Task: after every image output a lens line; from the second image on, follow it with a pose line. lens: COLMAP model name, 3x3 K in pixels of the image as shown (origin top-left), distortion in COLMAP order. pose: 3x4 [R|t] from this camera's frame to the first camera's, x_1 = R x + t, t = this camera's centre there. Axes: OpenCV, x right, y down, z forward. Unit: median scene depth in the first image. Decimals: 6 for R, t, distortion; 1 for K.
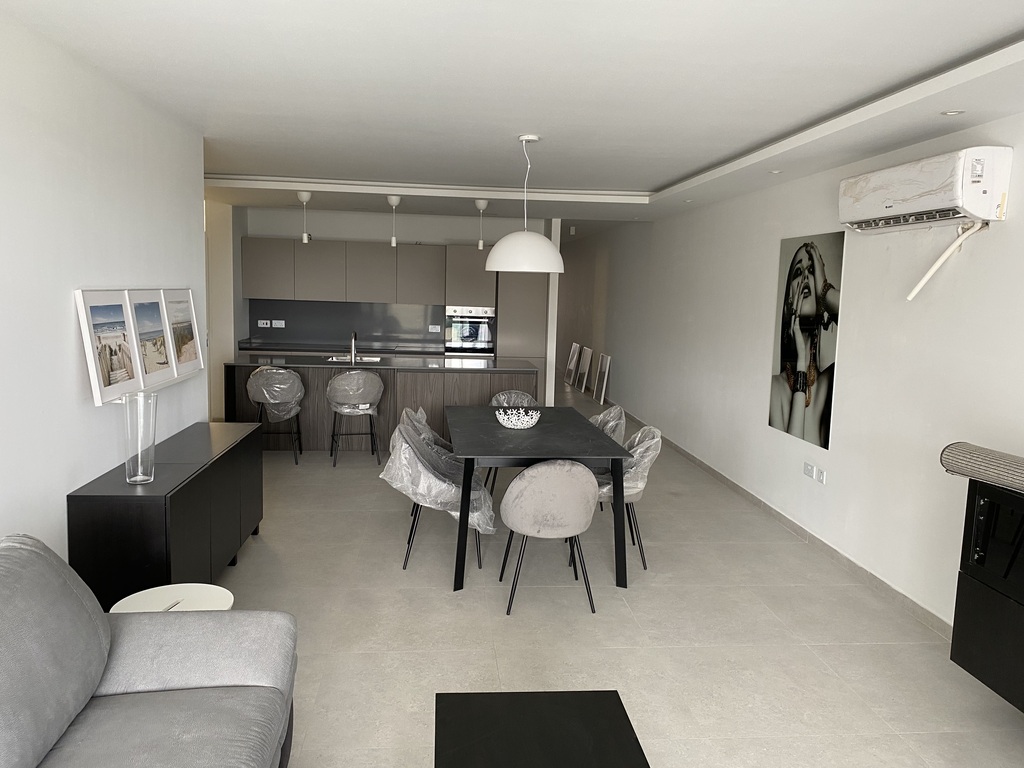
lens RADIAL K [[792.1, 0, 512.0], [0, 792.1, 384.0], [0, 0, 1]] dist [0.003023, 0.000677]
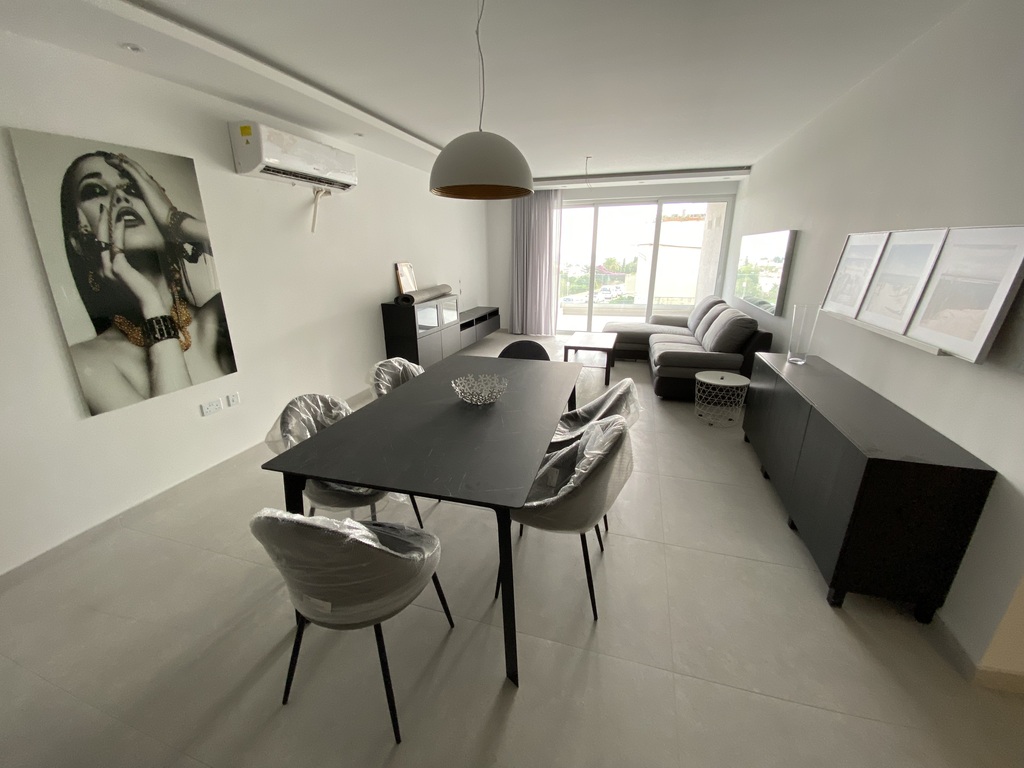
lens RADIAL K [[409.6, 0, 504.7], [0, 409.6, 390.5], [0, 0, 1]] dist [0.027165, -0.025276]
pose [[-0.921566, -0.145264, 0.360020, -0.160346], [0.026970, 0.901161, 0.432645, -0.130385], [-0.387283, 0.408421, -0.826562, 1.278483]]
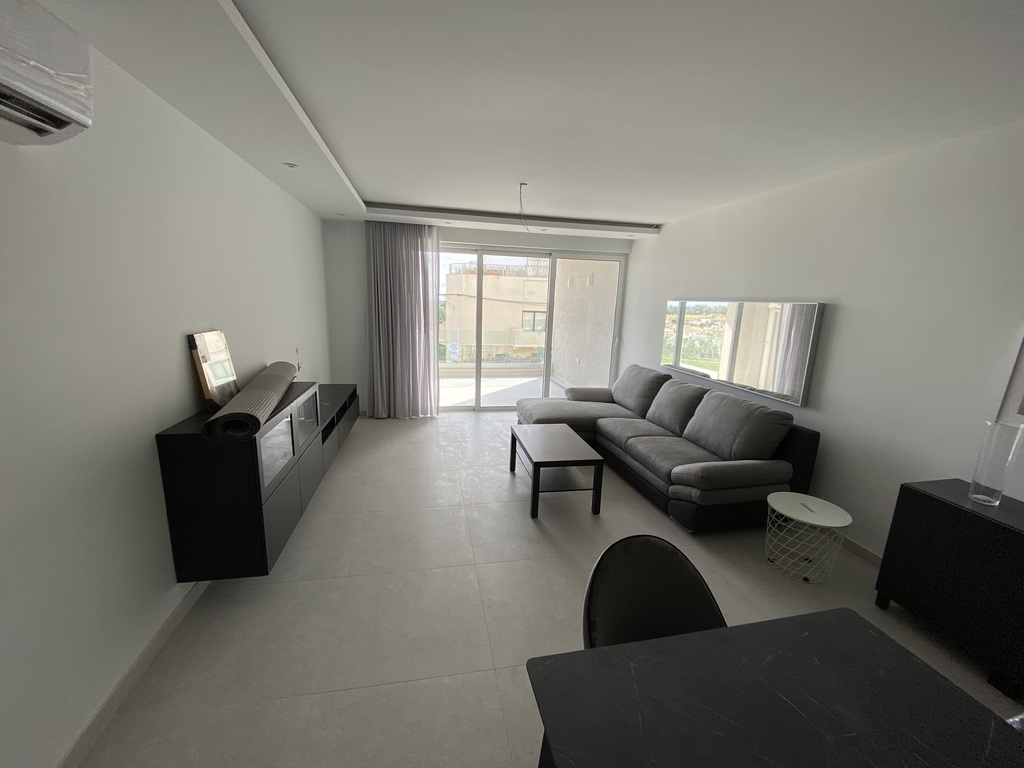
lens RADIAL K [[409.6, 0, 504.7], [0, 409.6, 390.5], [0, 0, 1]] dist [0.027165, -0.025276]
pose [[-0.993691, -0.041799, -0.104076, 0.140605], [-0.073856, 0.942222, 0.326747, -0.100783], [0.084405, 0.332372, -0.939364, 0.951437]]
